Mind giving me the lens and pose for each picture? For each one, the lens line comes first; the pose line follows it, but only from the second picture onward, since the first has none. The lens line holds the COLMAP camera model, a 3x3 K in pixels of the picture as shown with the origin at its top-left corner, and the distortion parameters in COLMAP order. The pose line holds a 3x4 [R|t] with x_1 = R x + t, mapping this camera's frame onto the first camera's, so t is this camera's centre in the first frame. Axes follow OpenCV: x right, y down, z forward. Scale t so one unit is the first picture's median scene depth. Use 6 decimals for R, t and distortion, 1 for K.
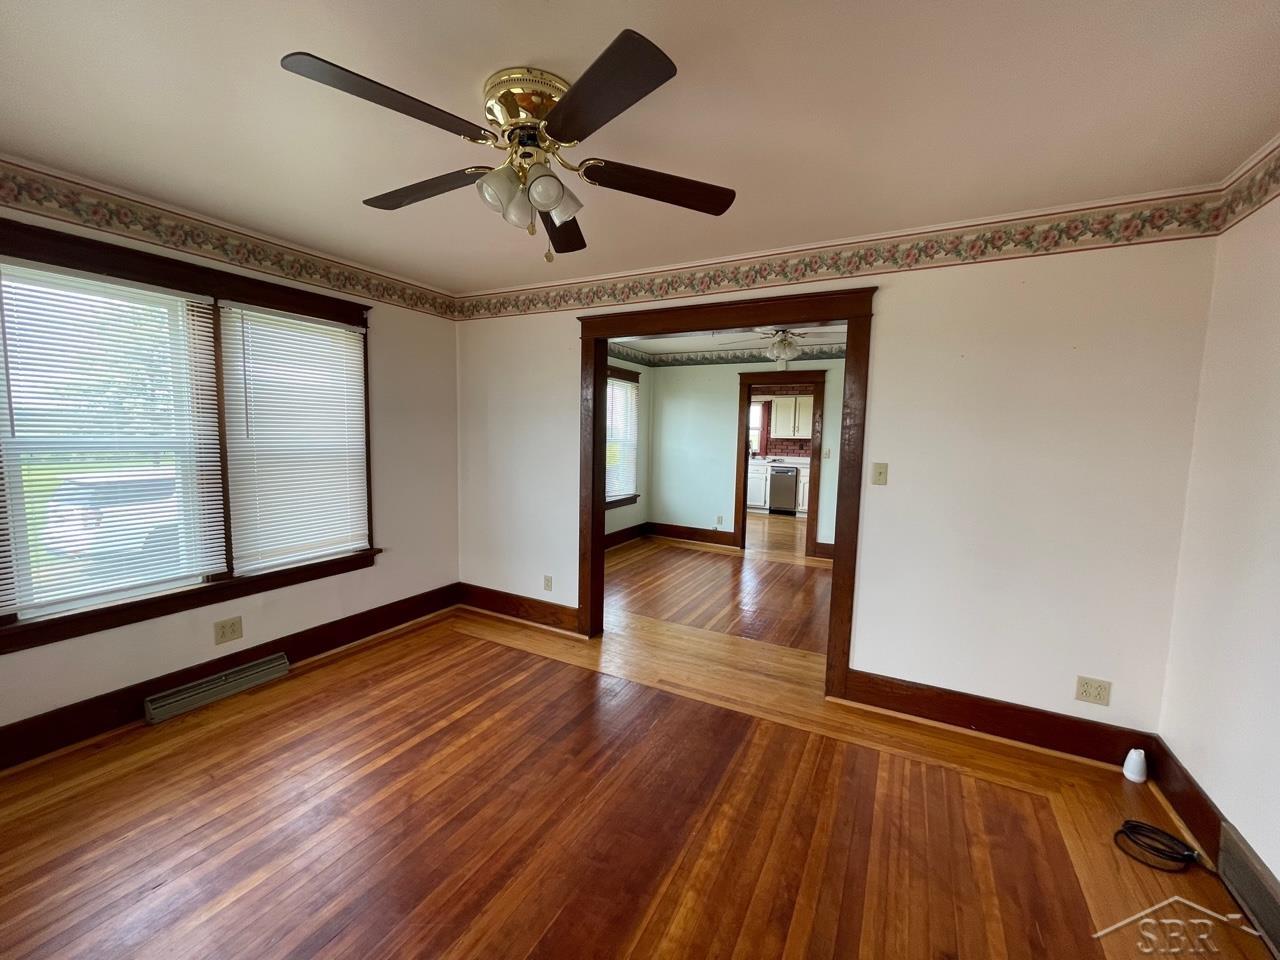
lens RADIAL K [[519.4, 0, 630.1], [0, 519.4, 487.4], [0, 0, 1]] dist [0.001652, -0.000060]
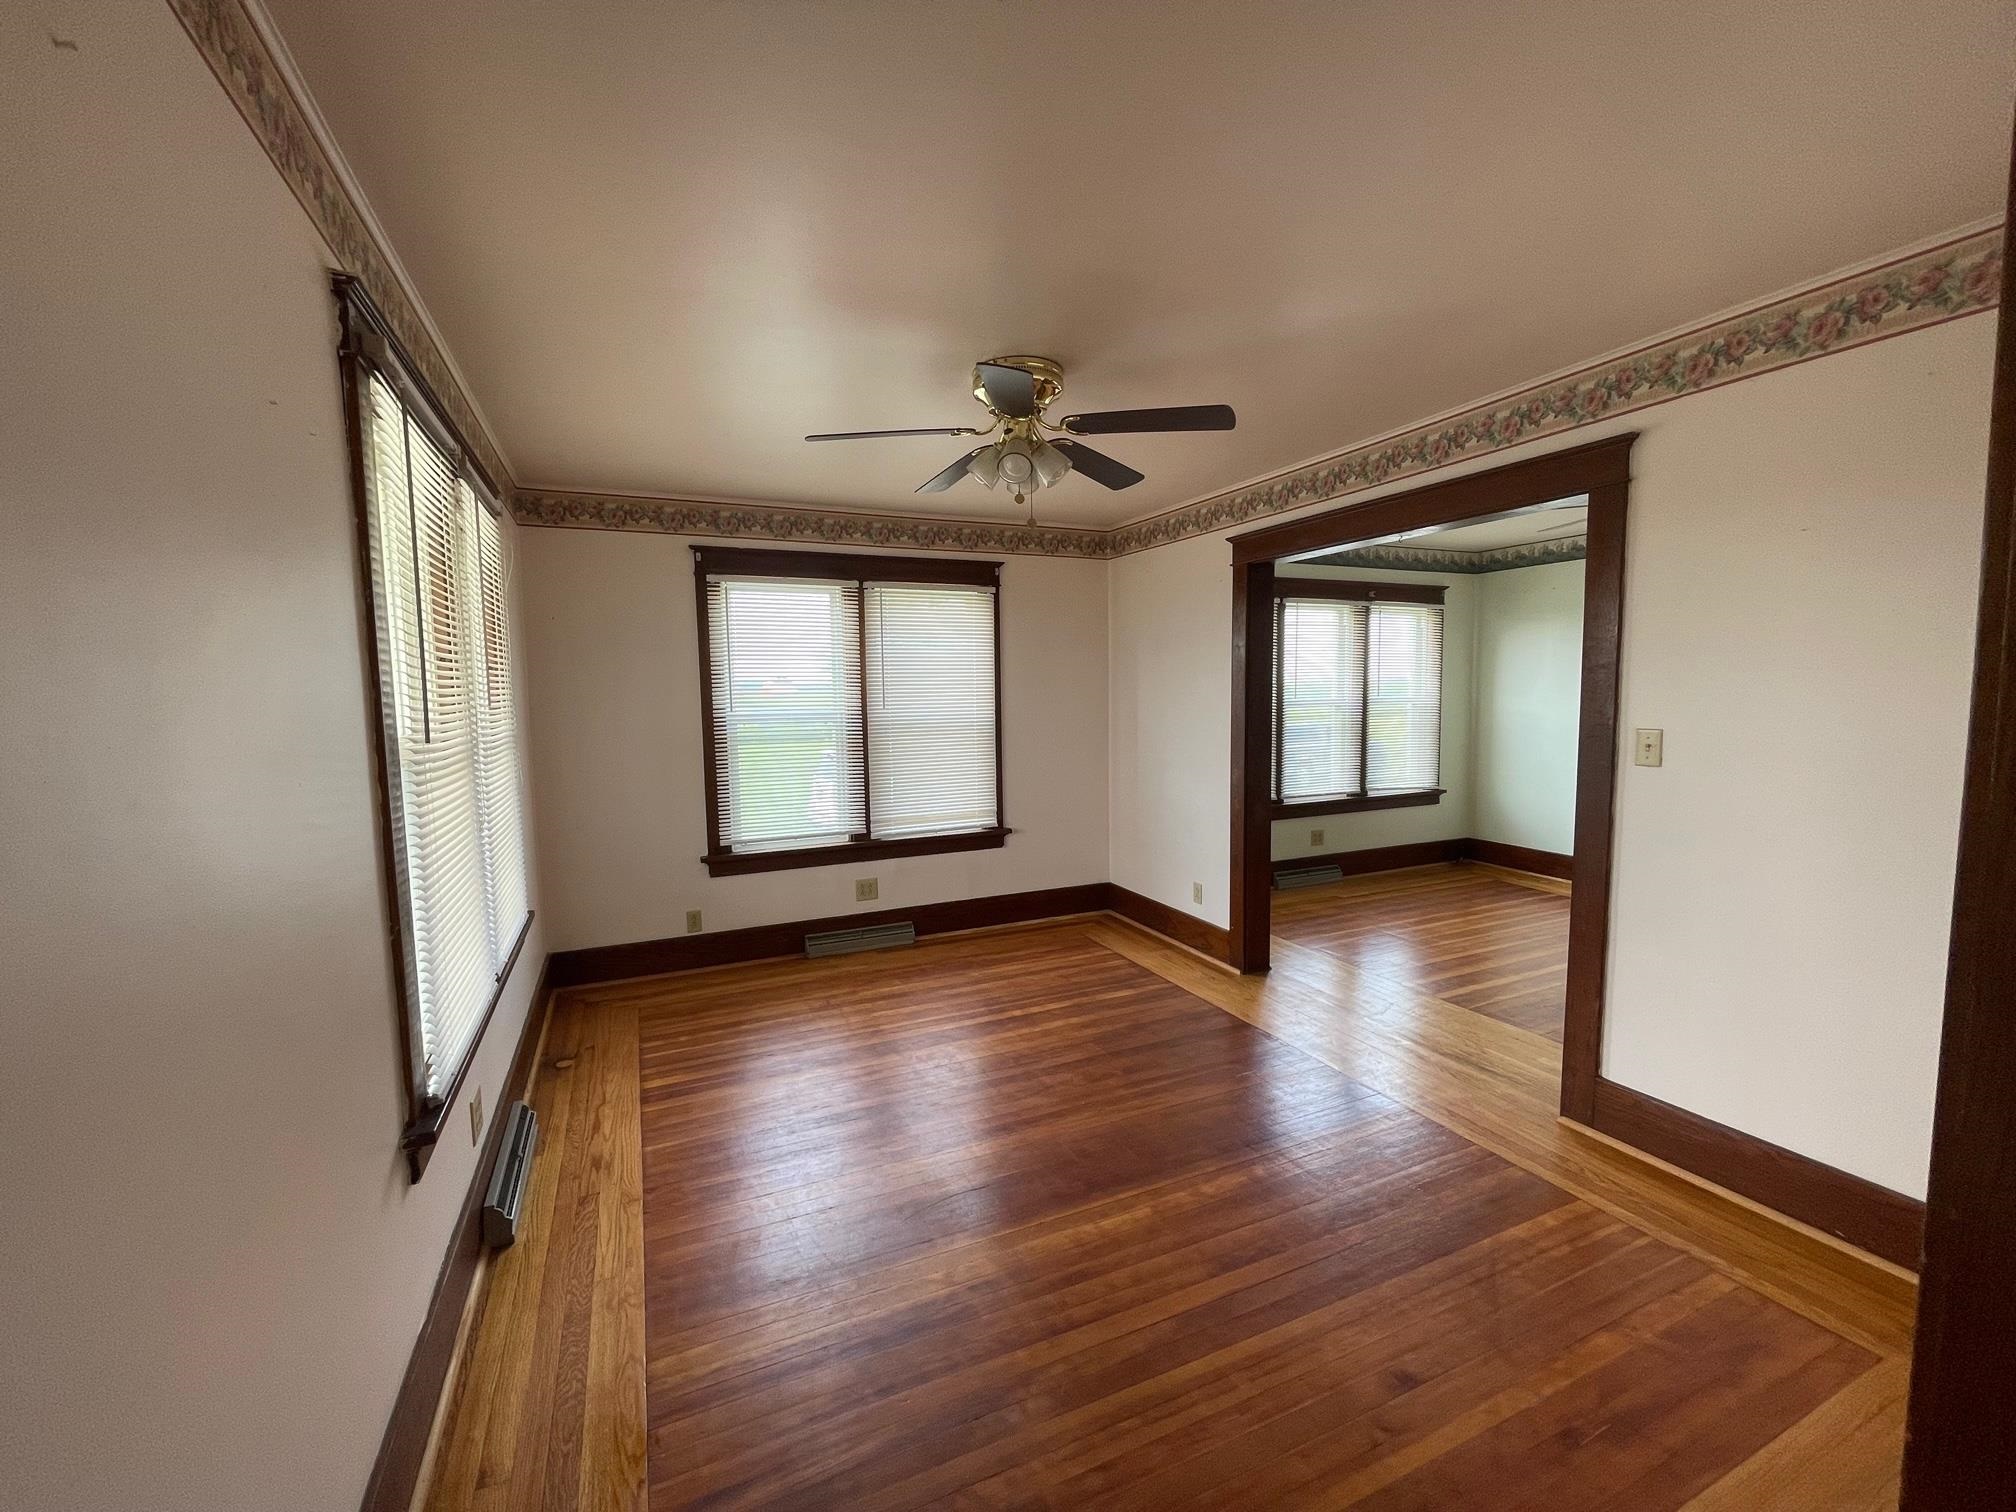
lens RADIAL K [[818.1, 0, 982.3], [0, 818.1, 769.8], [0, 0, 1]] dist [0.001652, -0.000060]
pose [[0.786535, 0.026432, -0.616979, 0.446687], [-0.031627, 0.999497, 0.002501, 0.018506], [0.616735, 0.017546, 0.786975, -0.178658]]
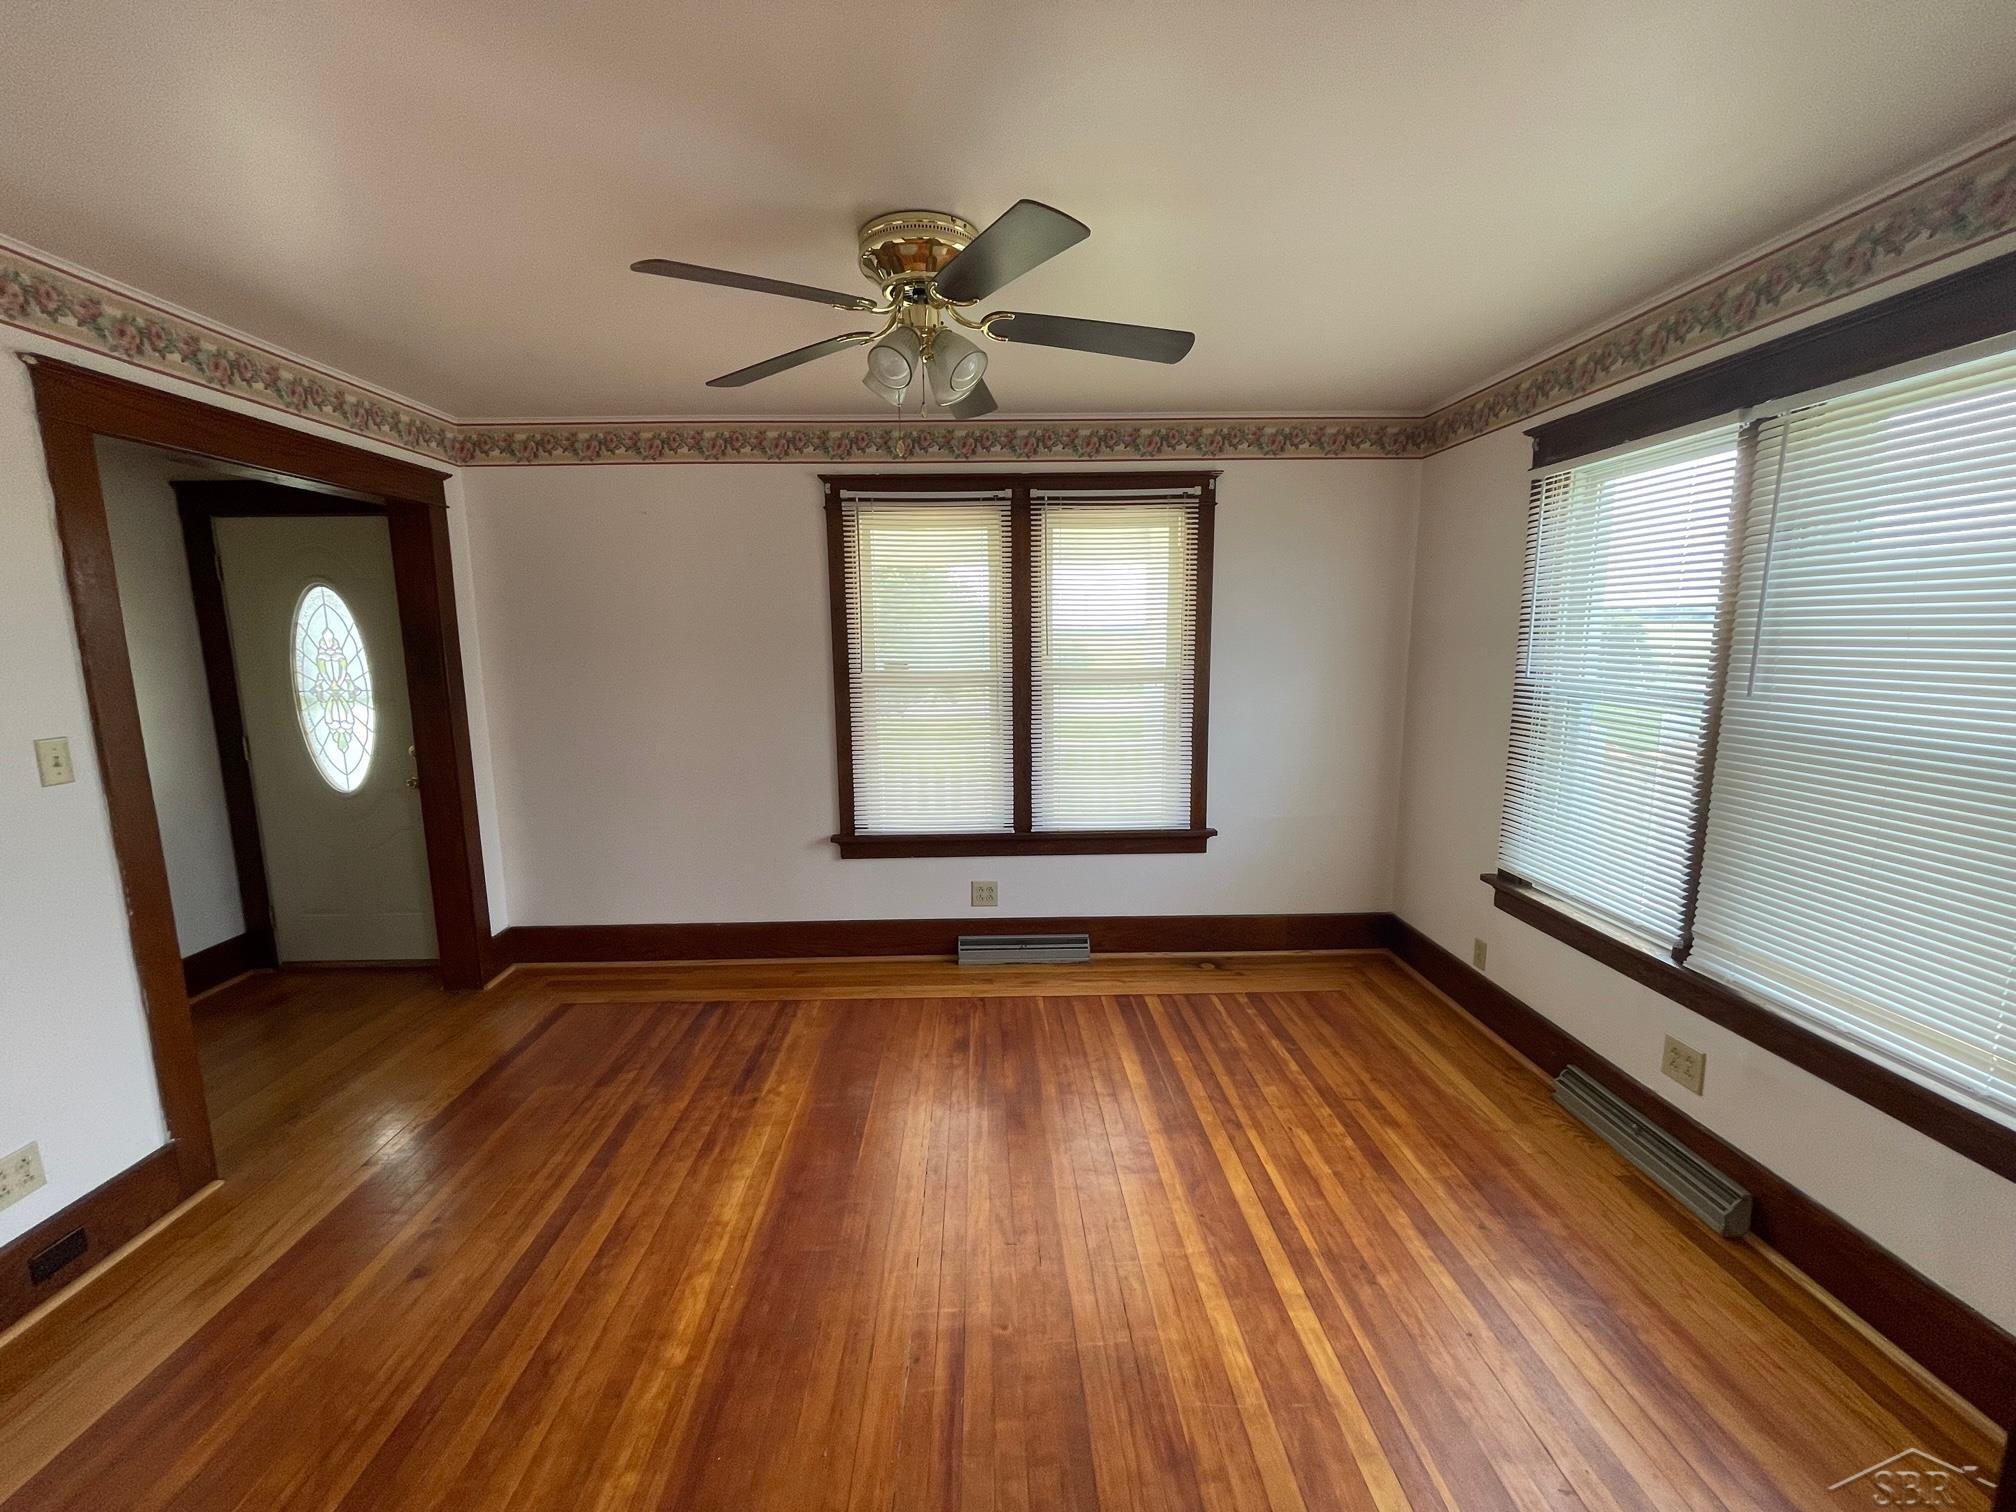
lens RADIAL K [[818.1, 0, 995.8], [0, 818.1, 765.5], [0, 0, 1]] dist [0.001652, -0.000060]
pose [[-0.869506, 0.069150, -0.489057, 0.203916], [-0.059213, 0.968417, 0.242204, -0.172880], [0.490360, 0.239556, -0.837950, 1.299822]]
